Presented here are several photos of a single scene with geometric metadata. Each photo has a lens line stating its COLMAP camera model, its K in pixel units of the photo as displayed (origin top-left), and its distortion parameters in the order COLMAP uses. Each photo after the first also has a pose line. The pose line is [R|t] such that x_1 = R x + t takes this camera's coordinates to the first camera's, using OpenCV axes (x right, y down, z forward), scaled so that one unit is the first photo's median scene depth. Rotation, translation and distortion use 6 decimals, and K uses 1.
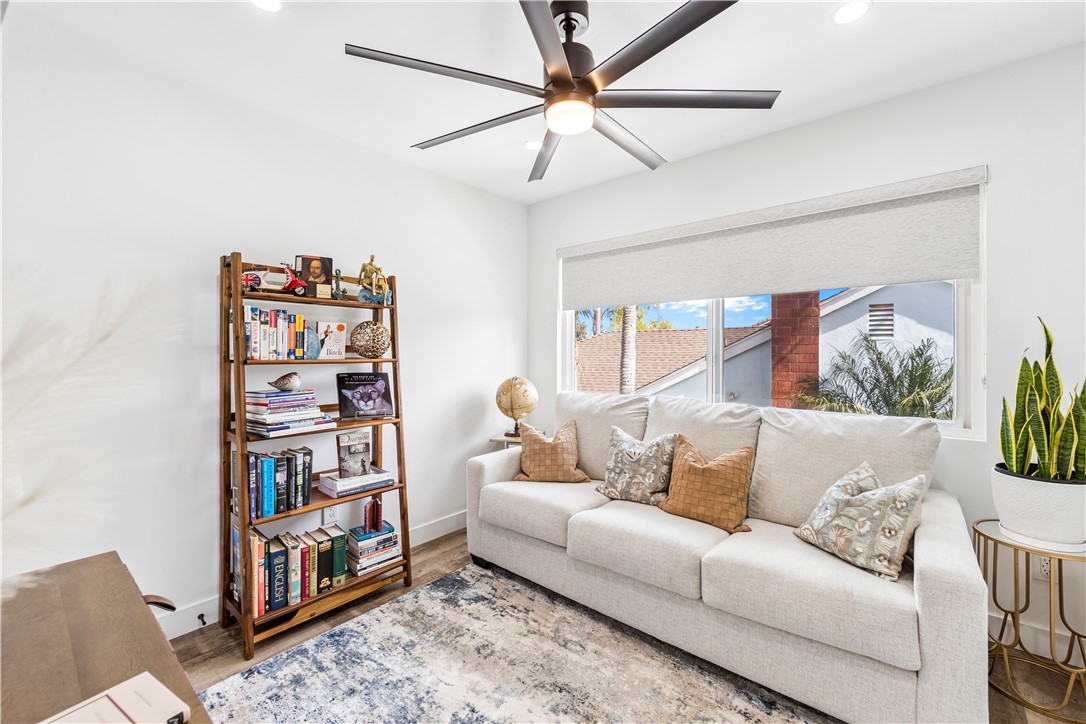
lens RADIAL K [[431.4, 0, 542.0], [0, 431.4, 360.9], [0, 0, 1]] dist [-0.000621, -0.000994]
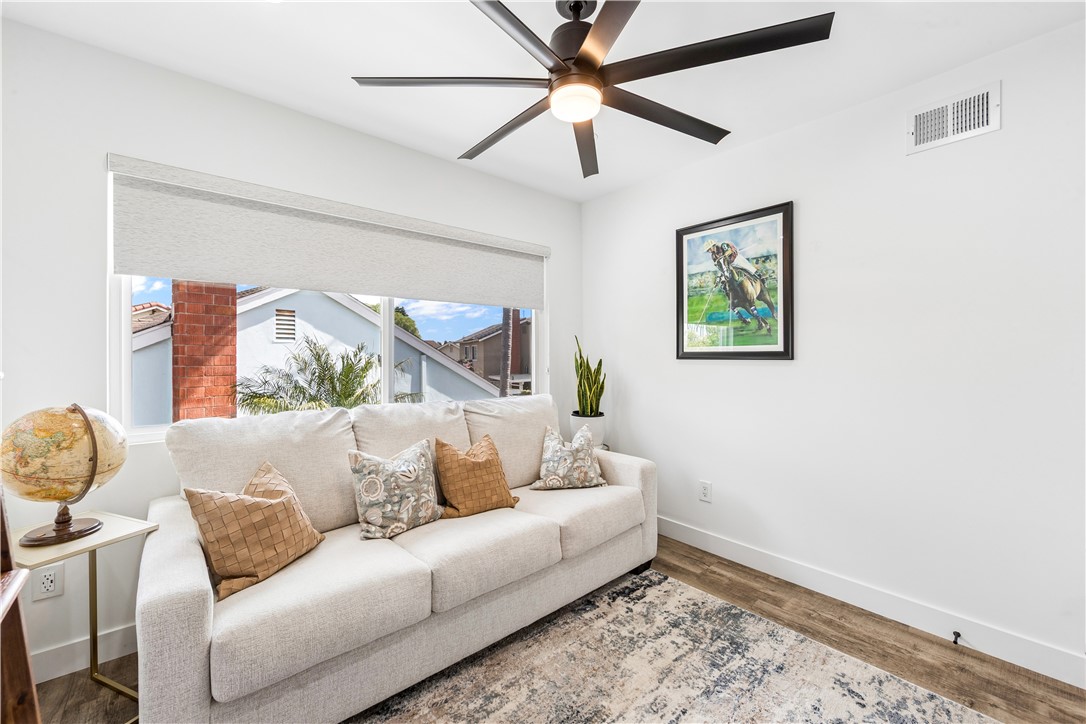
lens RADIAL K [[431.4, 0, 541.0], [0, 431.4, 359.2], [0, 0, 1]] dist [-0.000621, -0.000994]
pose [[0.165223, -0.009666, 0.986209, -0.703091], [0.018068, 0.999814, 0.006773, -0.008822], [-0.986091, 0.016699, 0.165367, 0.732611]]
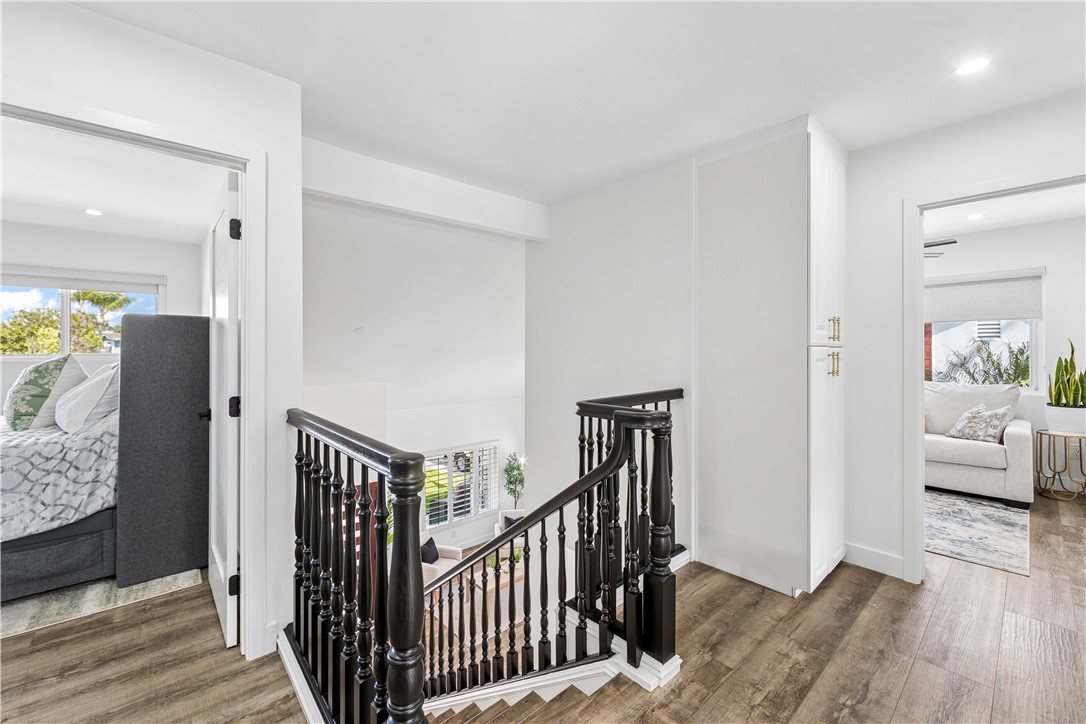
lens RADIAL K [[431.4, 0, 540.9], [0, 431.4, 353.1], [0, 0, 1]] dist [-0.000621, -0.000994]
pose [[0.990232, 0.002866, -0.139402, -1.135490], [-0.003928, 0.999965, -0.007340, 0.000993], [0.139376, 0.007816, 0.990209, -1.444568]]
